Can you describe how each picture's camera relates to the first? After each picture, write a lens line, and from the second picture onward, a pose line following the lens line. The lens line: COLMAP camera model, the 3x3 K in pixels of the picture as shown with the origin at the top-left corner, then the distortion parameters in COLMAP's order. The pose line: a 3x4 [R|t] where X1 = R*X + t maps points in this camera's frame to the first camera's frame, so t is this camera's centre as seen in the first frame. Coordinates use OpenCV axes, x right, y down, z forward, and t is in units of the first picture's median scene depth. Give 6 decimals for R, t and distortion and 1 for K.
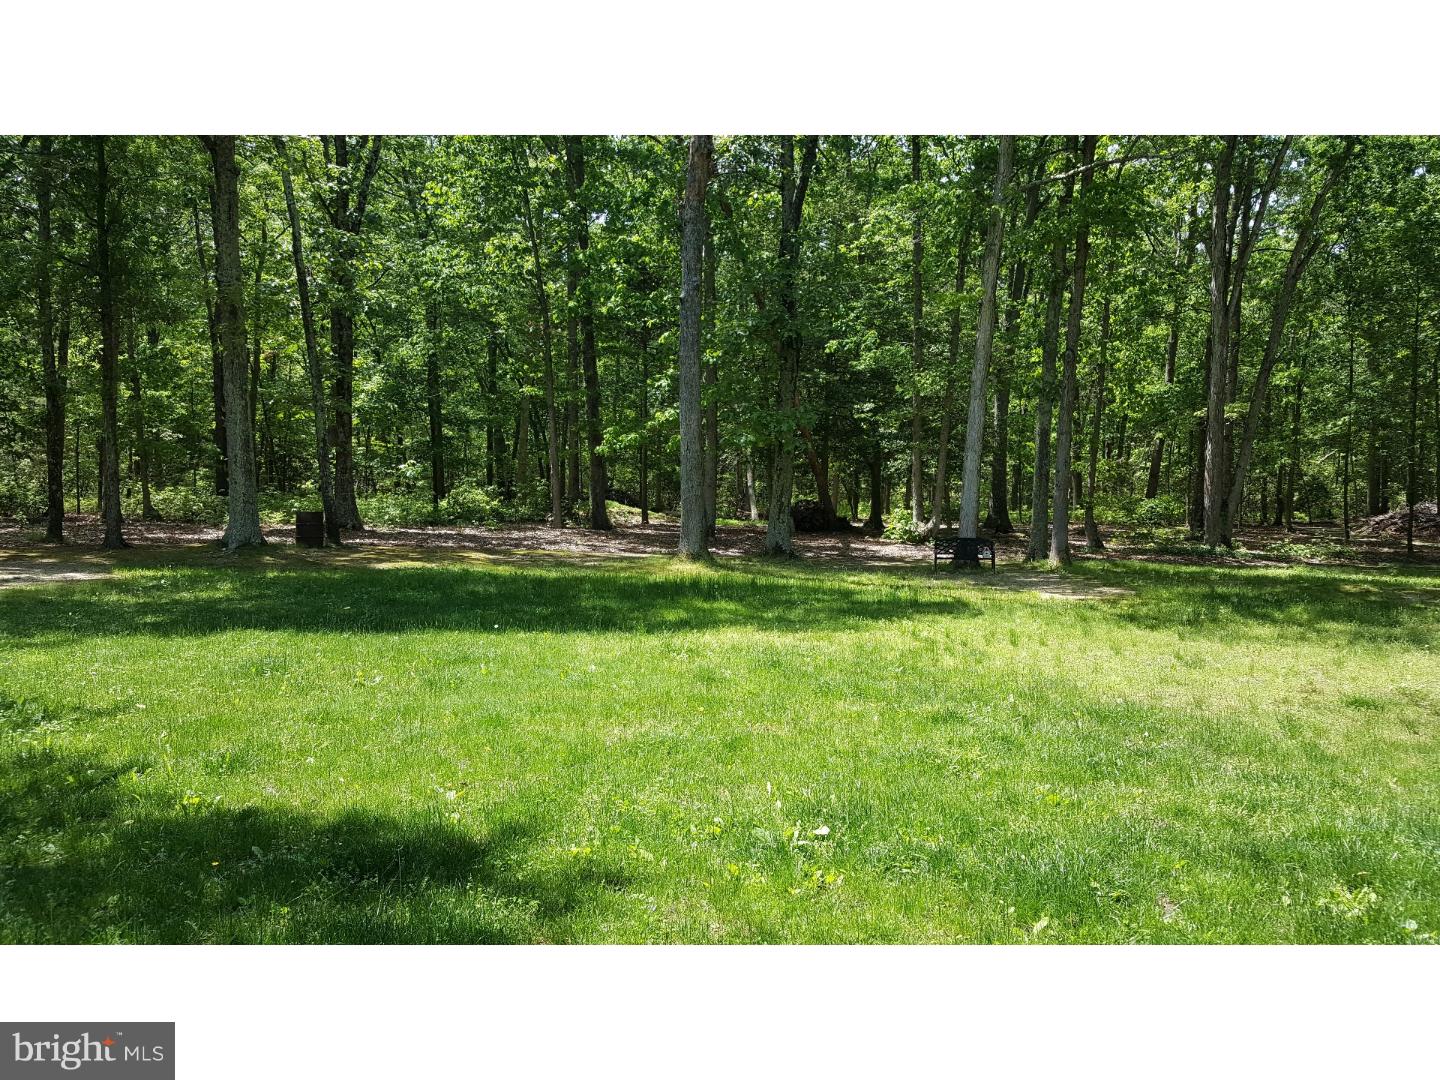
lens RADIAL K [[1161.0, 0, 722.4], [0, 1161.0, 538.8], [0, 0, 1]] dist [0.011208, -0.000969]
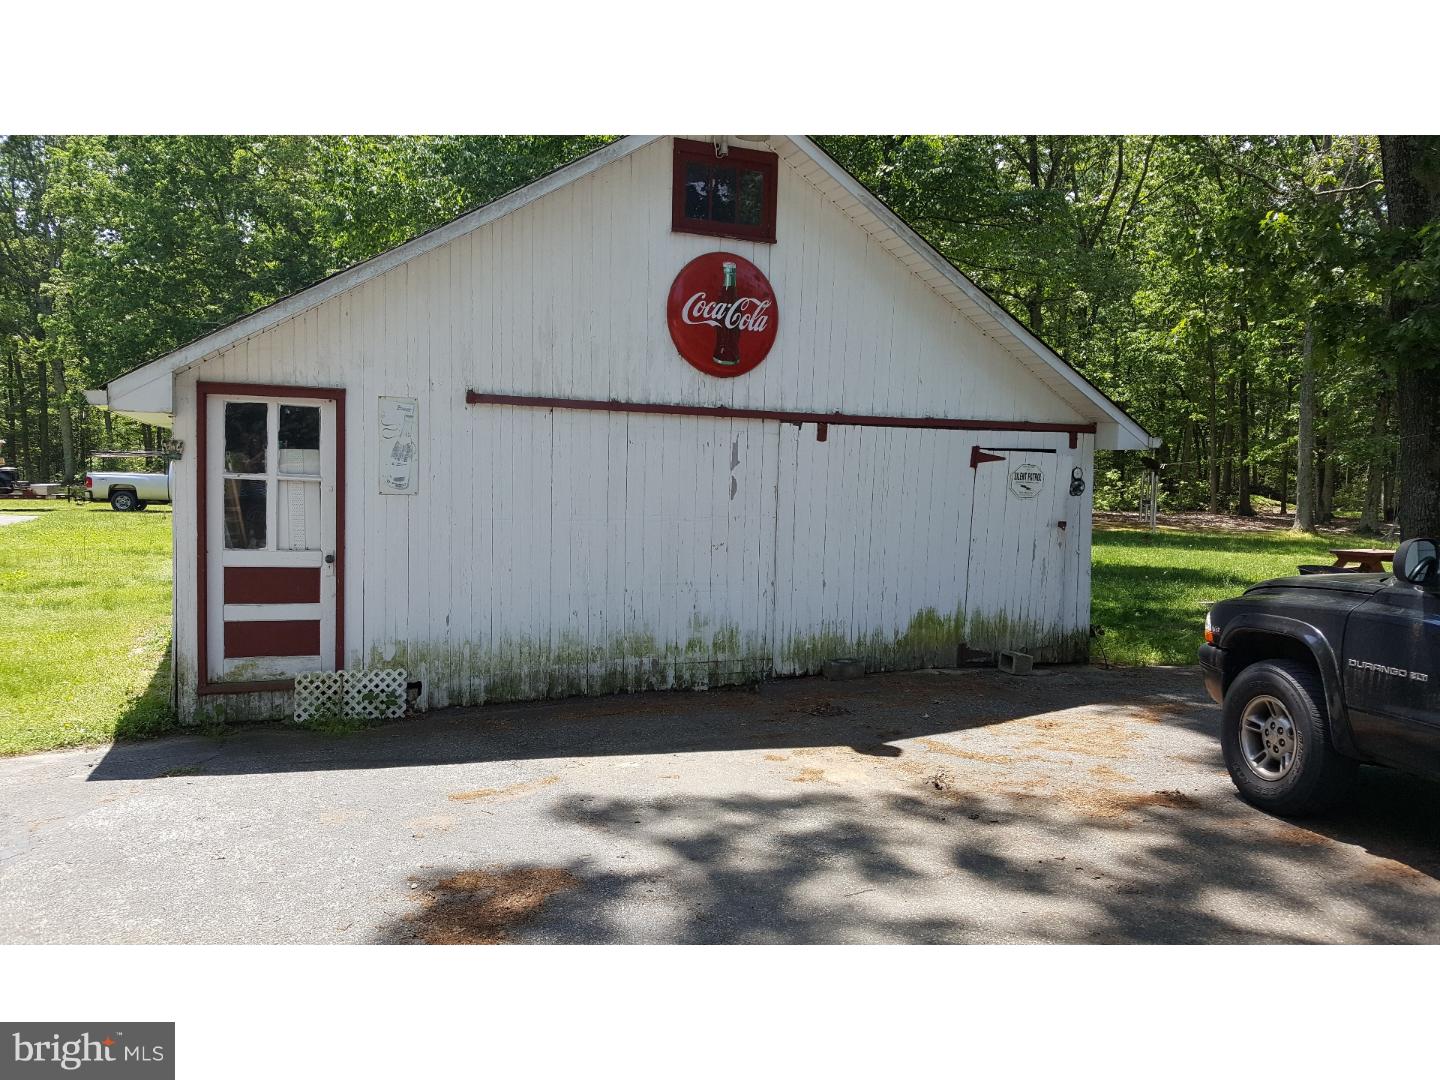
lens RADIAL K [[1161.0, 0, 724.8], [0, 1161.0, 547.2], [0, 0, 1]] dist [0.011208, -0.000969]
pose [[0.859442, 0.041168, -0.509573, 0.080036], [-0.032470, 0.999136, 0.025956, 0.015667], [0.510201, -0.005761, 0.860036, -0.597239]]
